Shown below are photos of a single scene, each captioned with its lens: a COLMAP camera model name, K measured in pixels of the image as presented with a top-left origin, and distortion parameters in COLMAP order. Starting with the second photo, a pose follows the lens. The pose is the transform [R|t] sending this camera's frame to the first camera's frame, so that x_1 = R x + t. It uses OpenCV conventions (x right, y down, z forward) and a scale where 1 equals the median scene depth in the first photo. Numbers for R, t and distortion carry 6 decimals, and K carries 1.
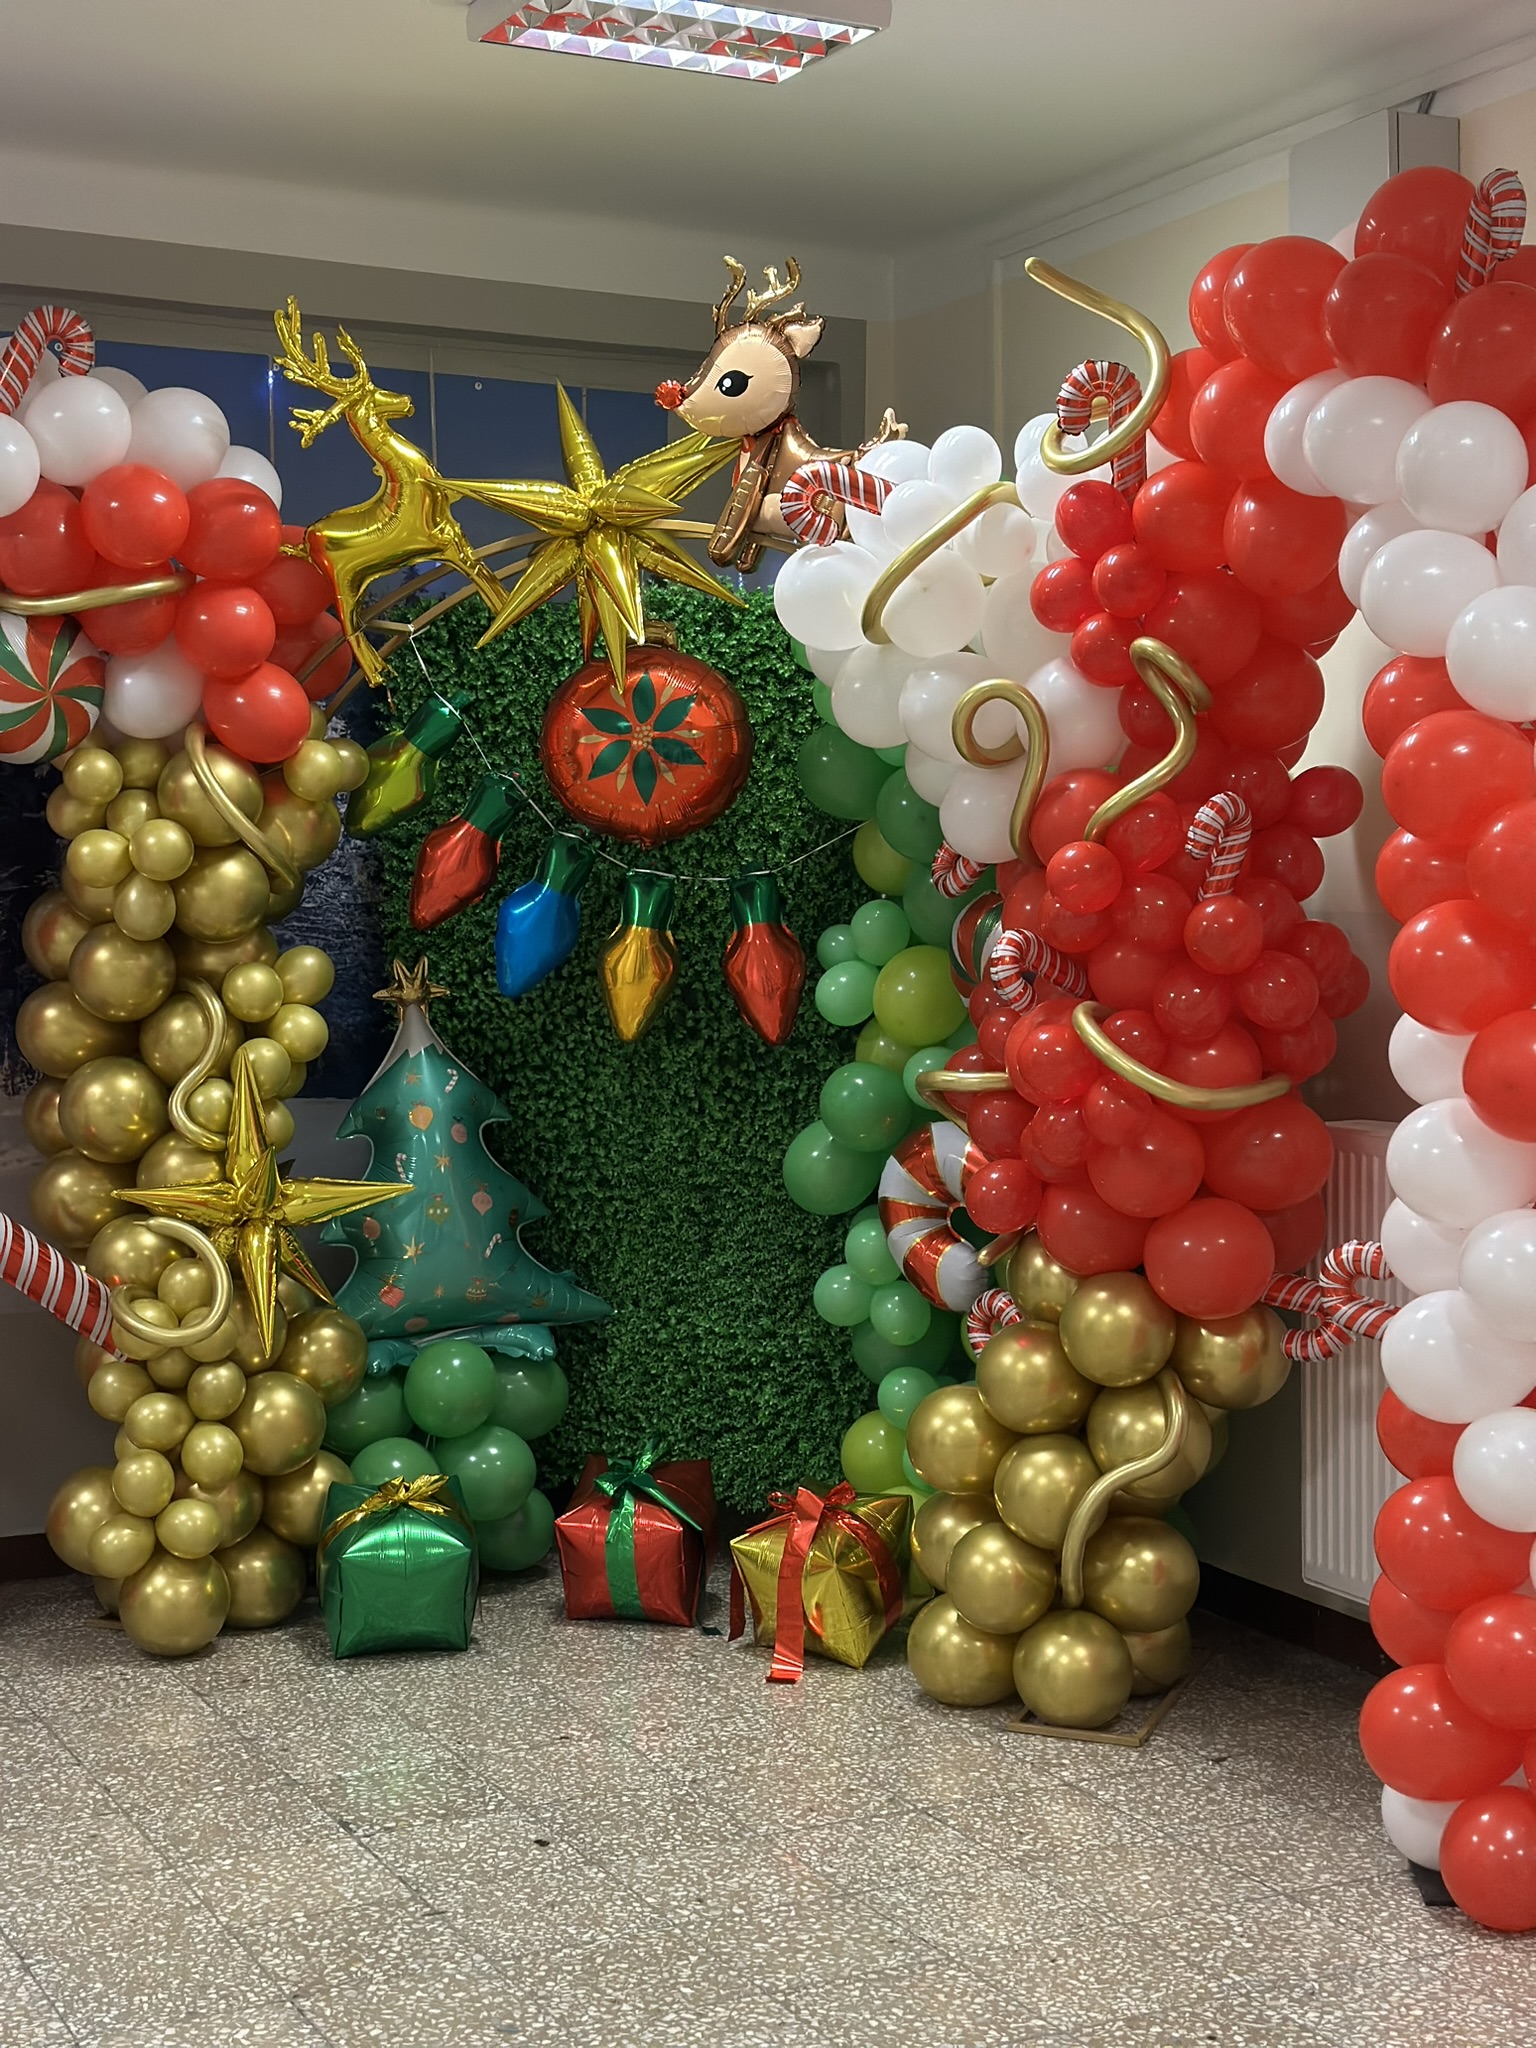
lens RADIAL K [[2882.3, 0, 766.7], [0, 2882.3, 1015.0], [0, 0, 1]] dist [0.088364, 0.000000]
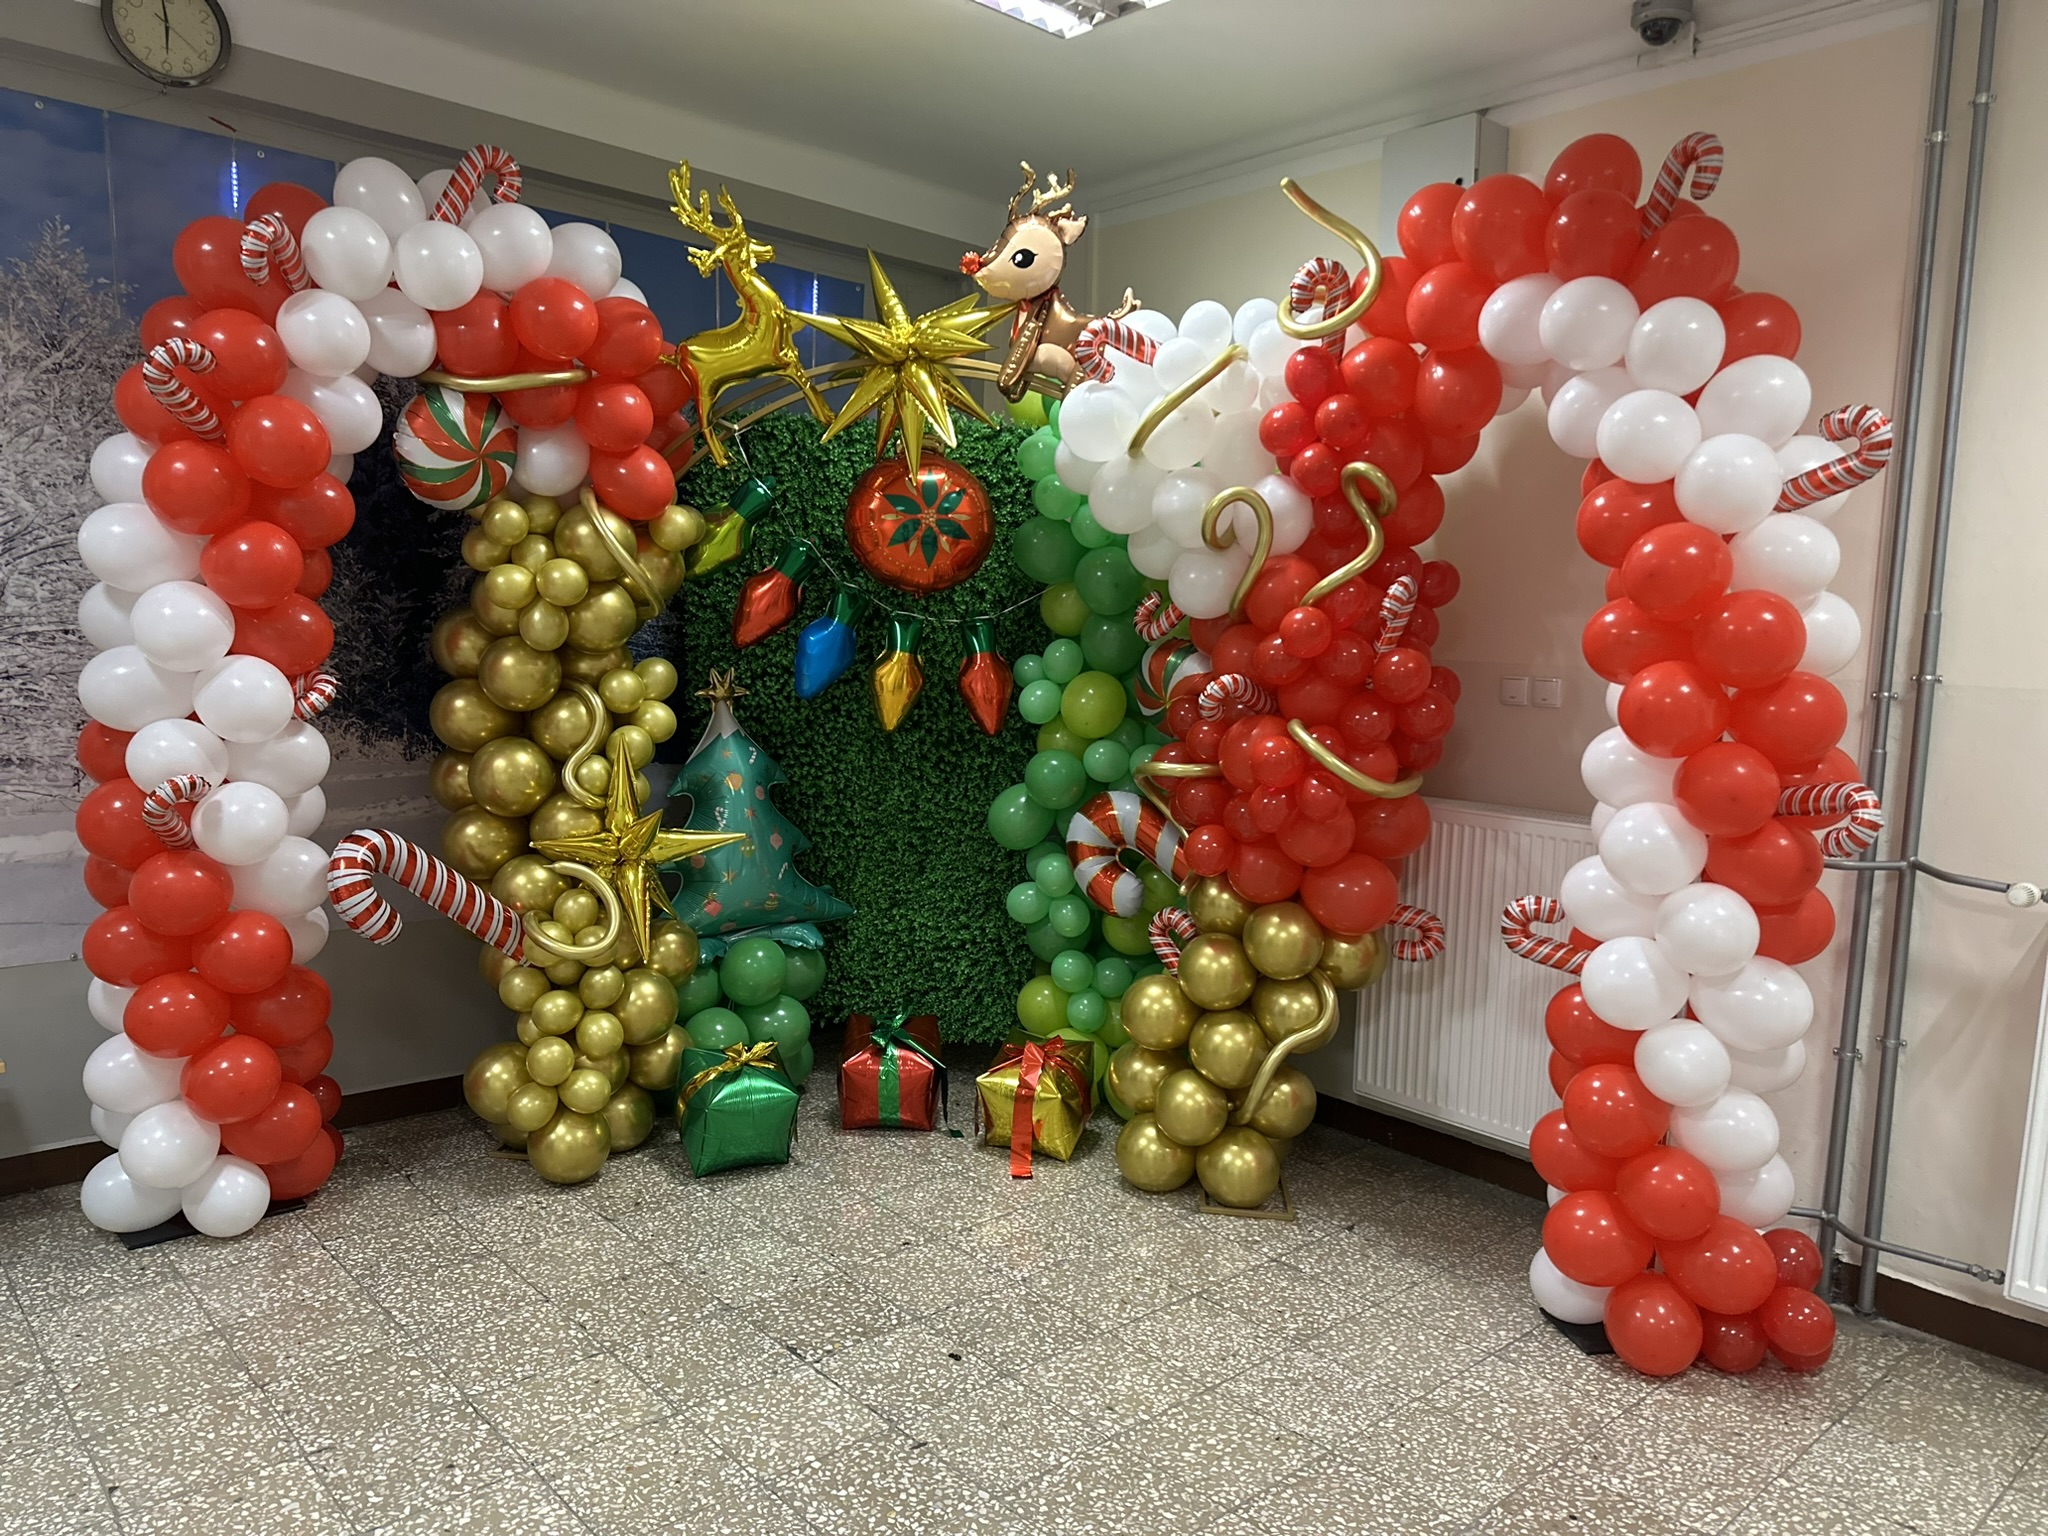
lens RADIAL K [[1432.1, 0, 1039.1], [0, 1432.1, 779.0], [0, 0, 1]] dist [0.069223, -0.094695]
pose [[0.962122, 0.005820, 0.272558, -0.178396], [-0.024184, 0.997653, 0.064065, -0.015268], [-0.271546, -0.068230, 0.960004, 0.306350]]
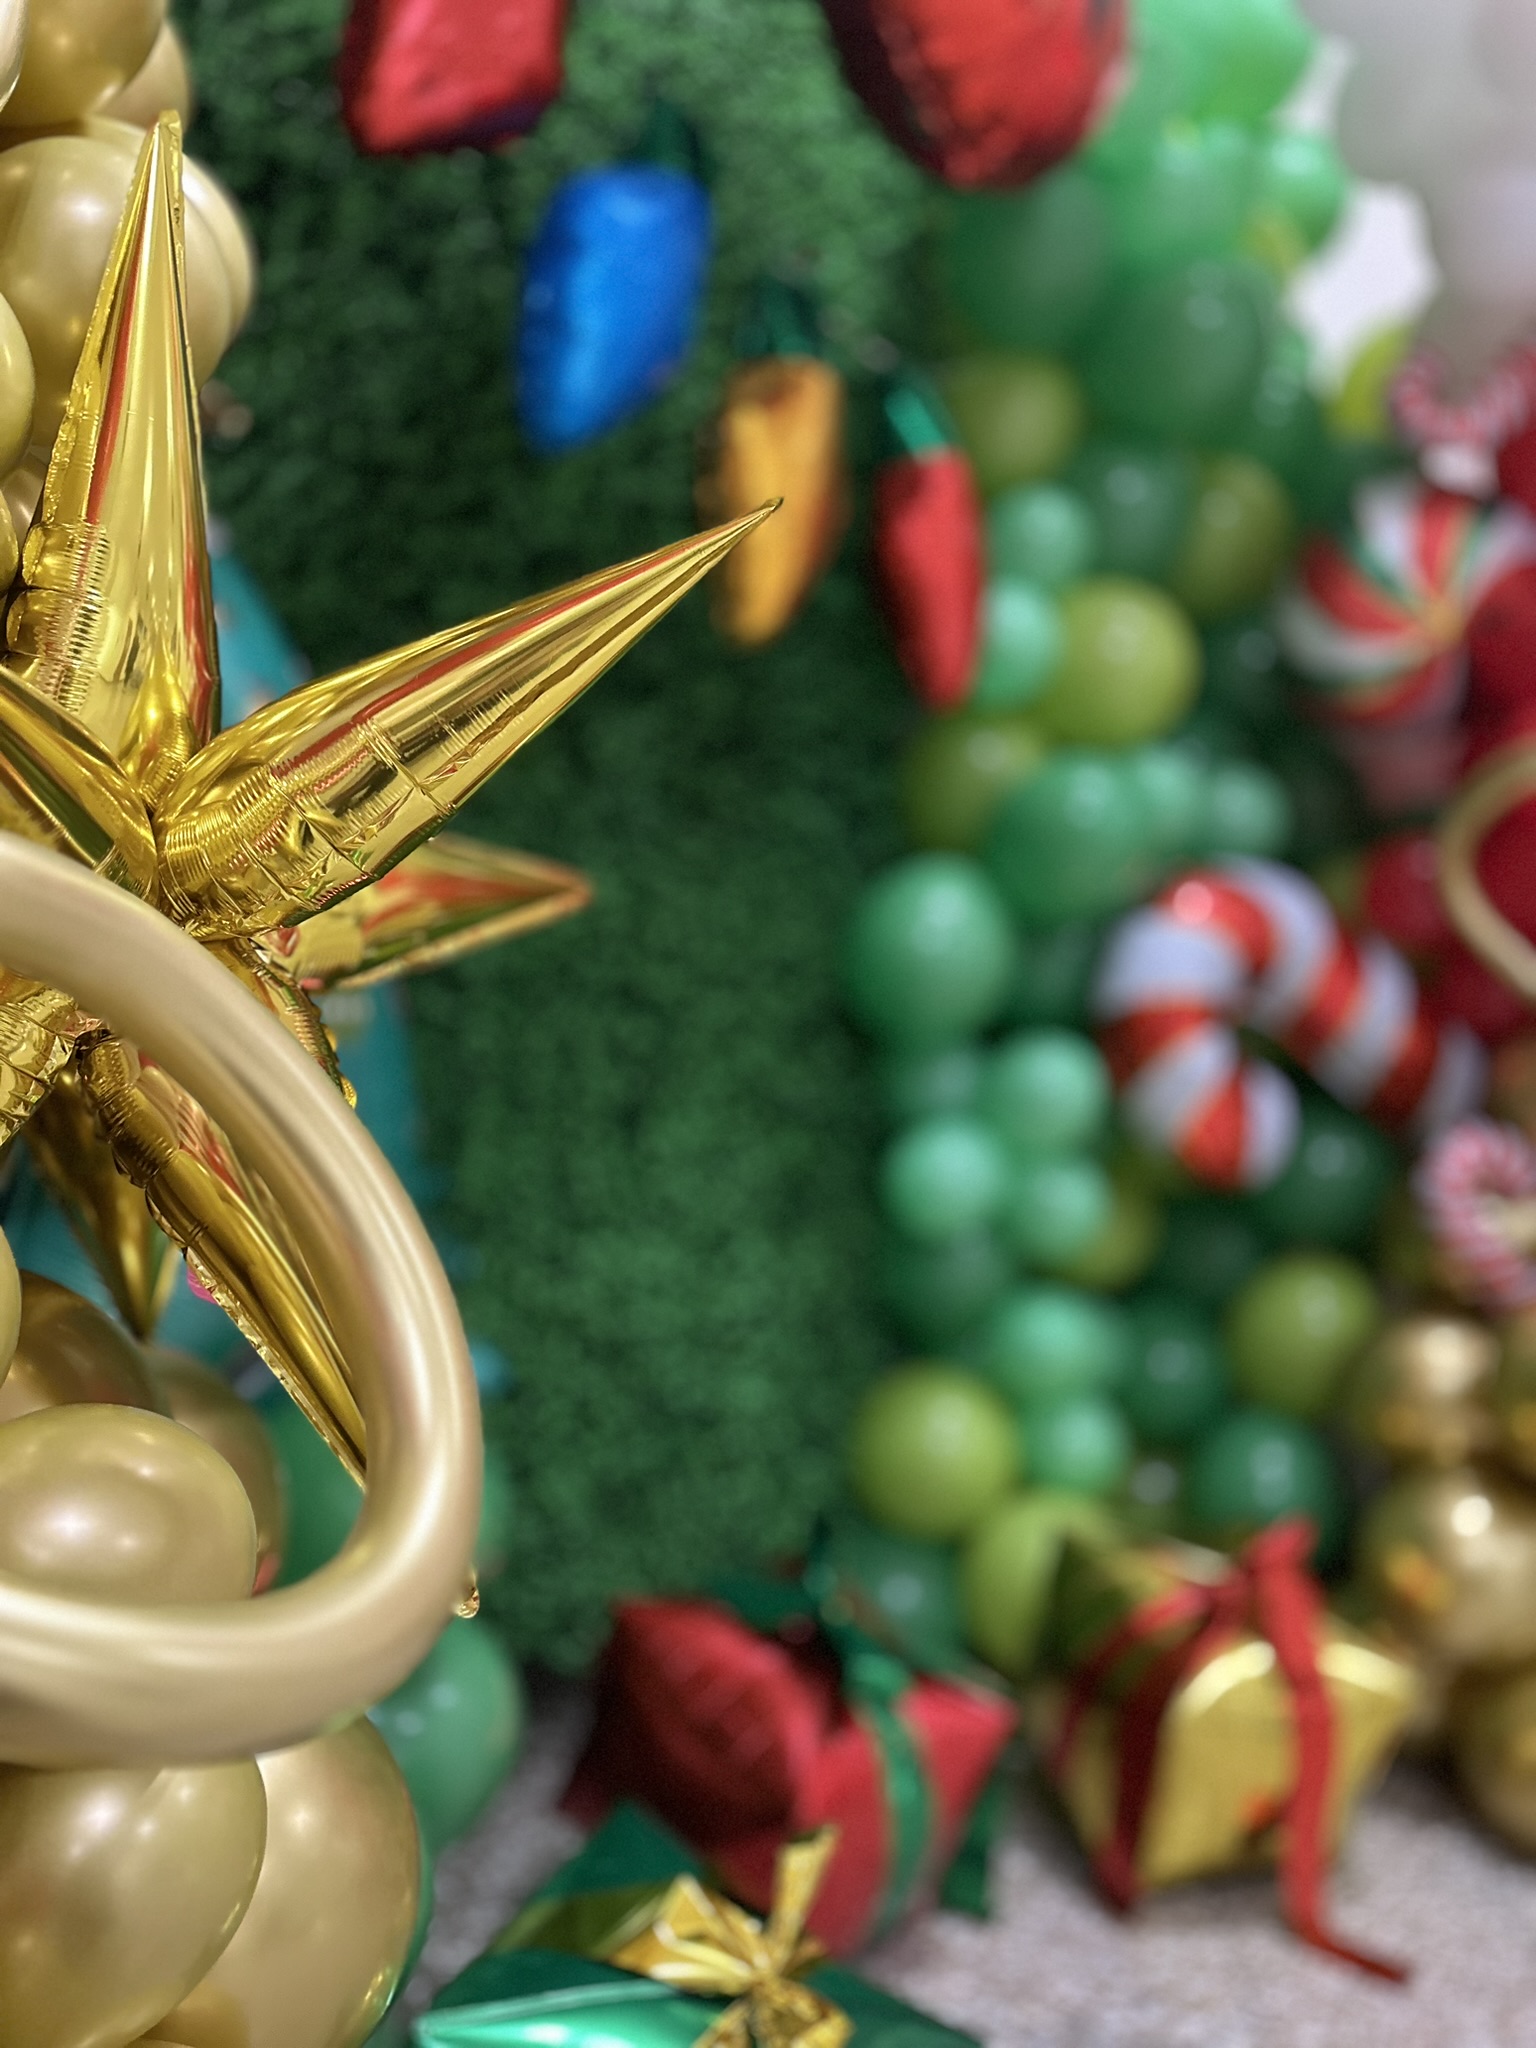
lens RADIAL K [[1432.1, 0, 762.8], [0, 1432.1, 1012.1], [0, 0, 1]] dist [0.069223, -0.094695]
pose [[0.552353, 0.035773, 0.832842, -0.240463], [-0.004204, 0.999186, -0.040130, 0.079035], [-0.833599, 0.018665, 0.552054, 0.918046]]
